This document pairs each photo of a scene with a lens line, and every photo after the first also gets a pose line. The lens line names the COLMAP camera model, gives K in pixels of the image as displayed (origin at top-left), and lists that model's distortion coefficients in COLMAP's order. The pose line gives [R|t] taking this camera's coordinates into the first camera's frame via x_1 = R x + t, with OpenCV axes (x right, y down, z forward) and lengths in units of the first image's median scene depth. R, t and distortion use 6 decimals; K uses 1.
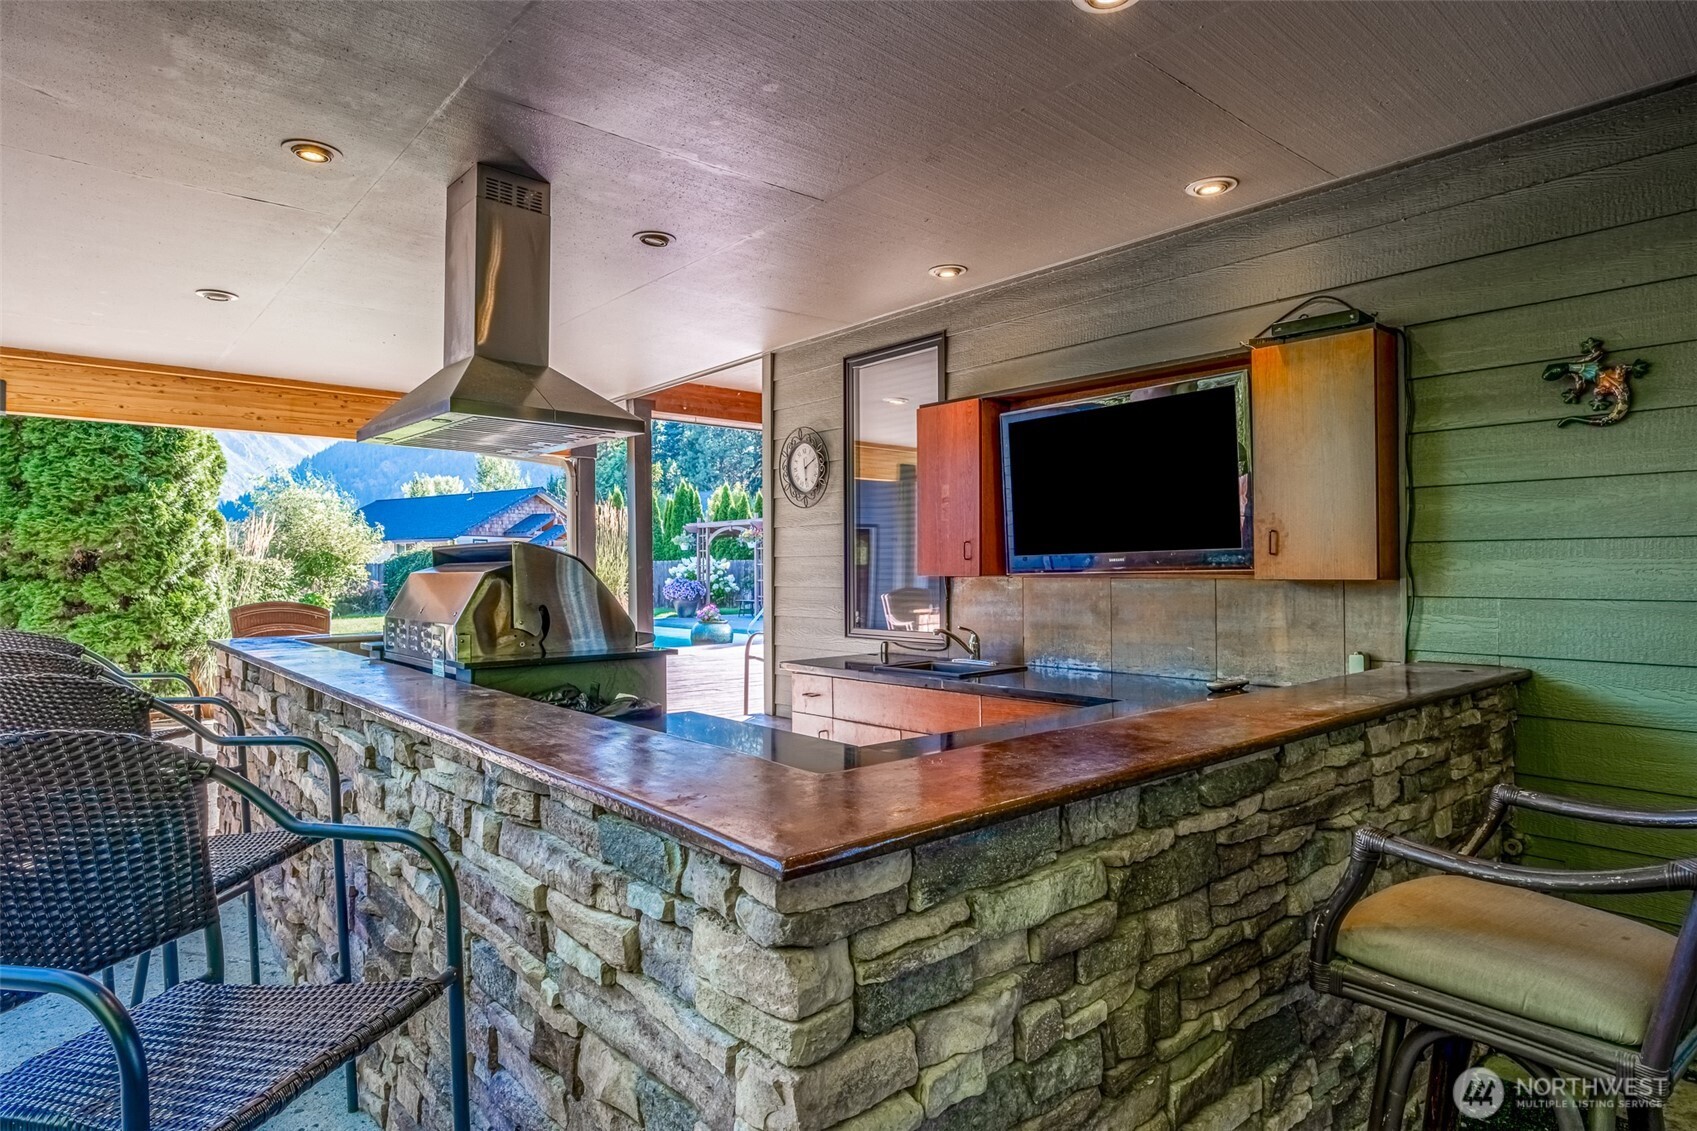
lens RADIAL K [[939.8, 0, 849.4], [0, 939.8, 567.1], [0, 0, 1]] dist [0.004649, 0.000084]
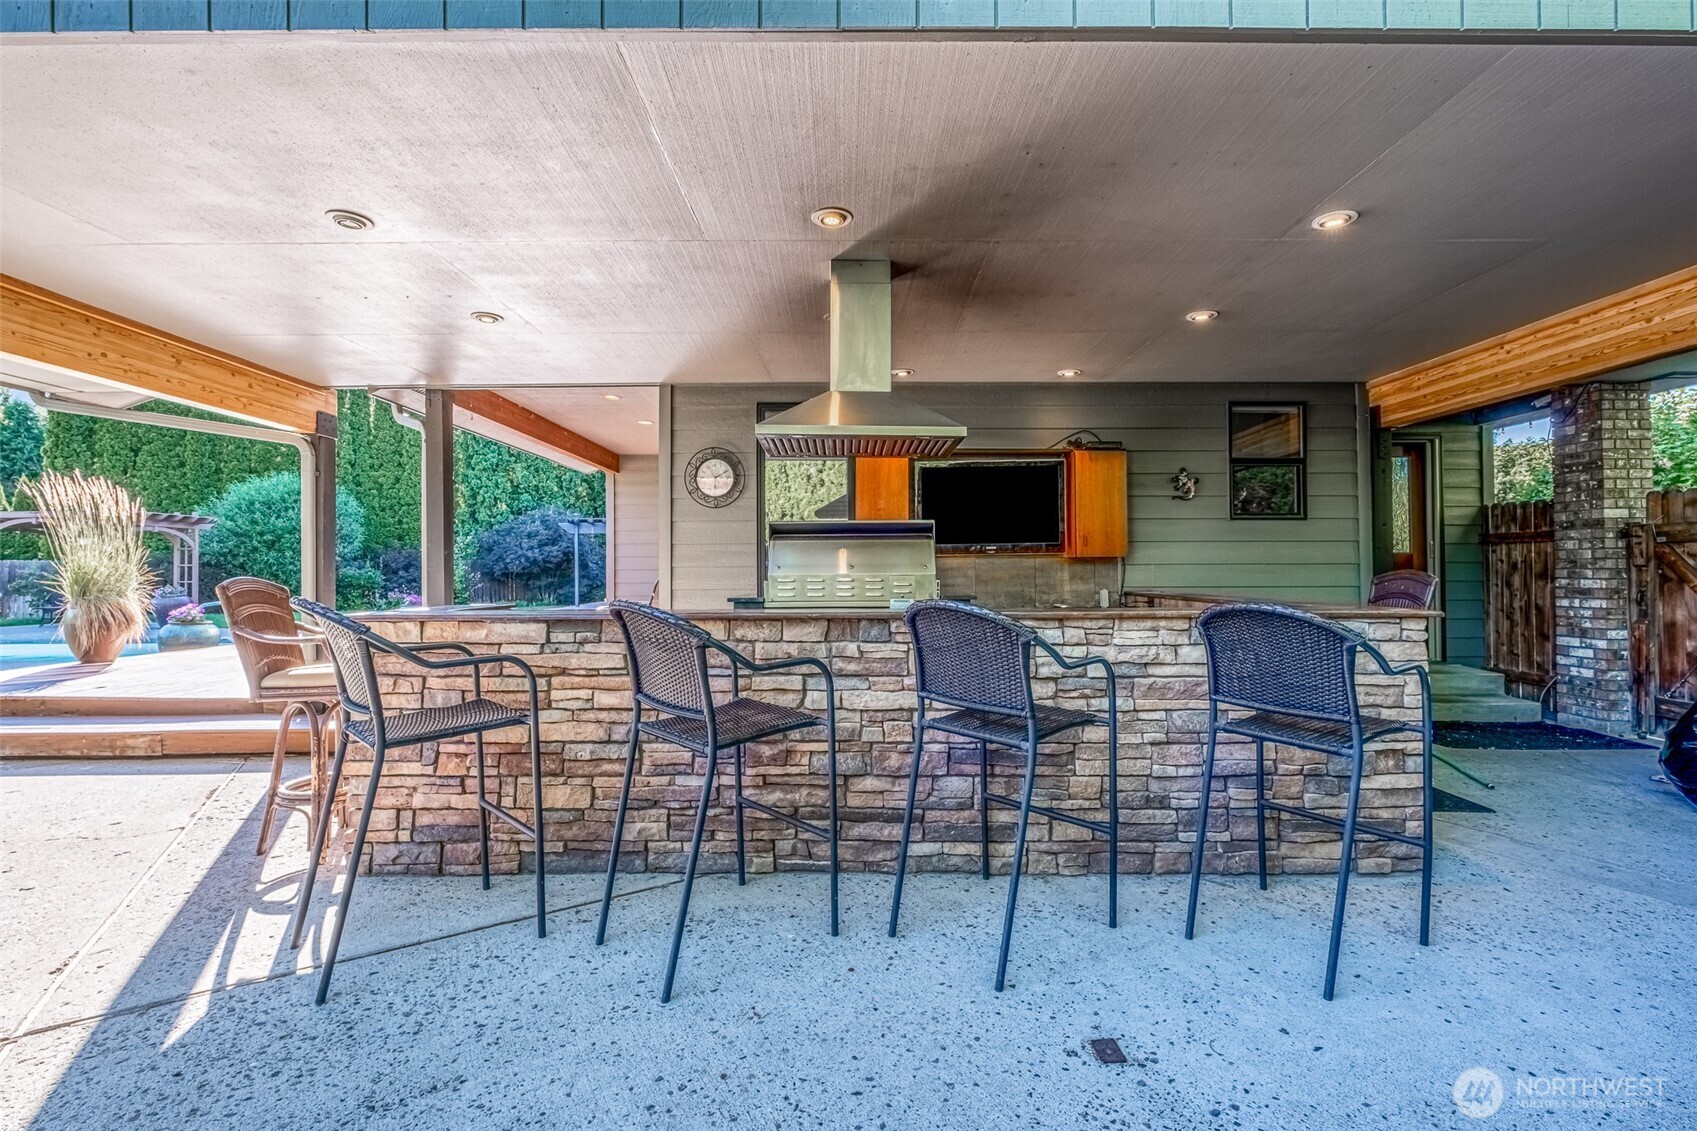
lens RADIAL K [[743.0, 0, 856.9], [0, 743.0, 564.5], [0, 0, 1]] dist [-0.001368, 0.000836]
pose [[0.641056, 0.004459, 0.767481, -1.042214], [0.002208, 0.999968, -0.007655, 0.037025], [-0.767491, 0.006602, 0.641026, 0.246811]]
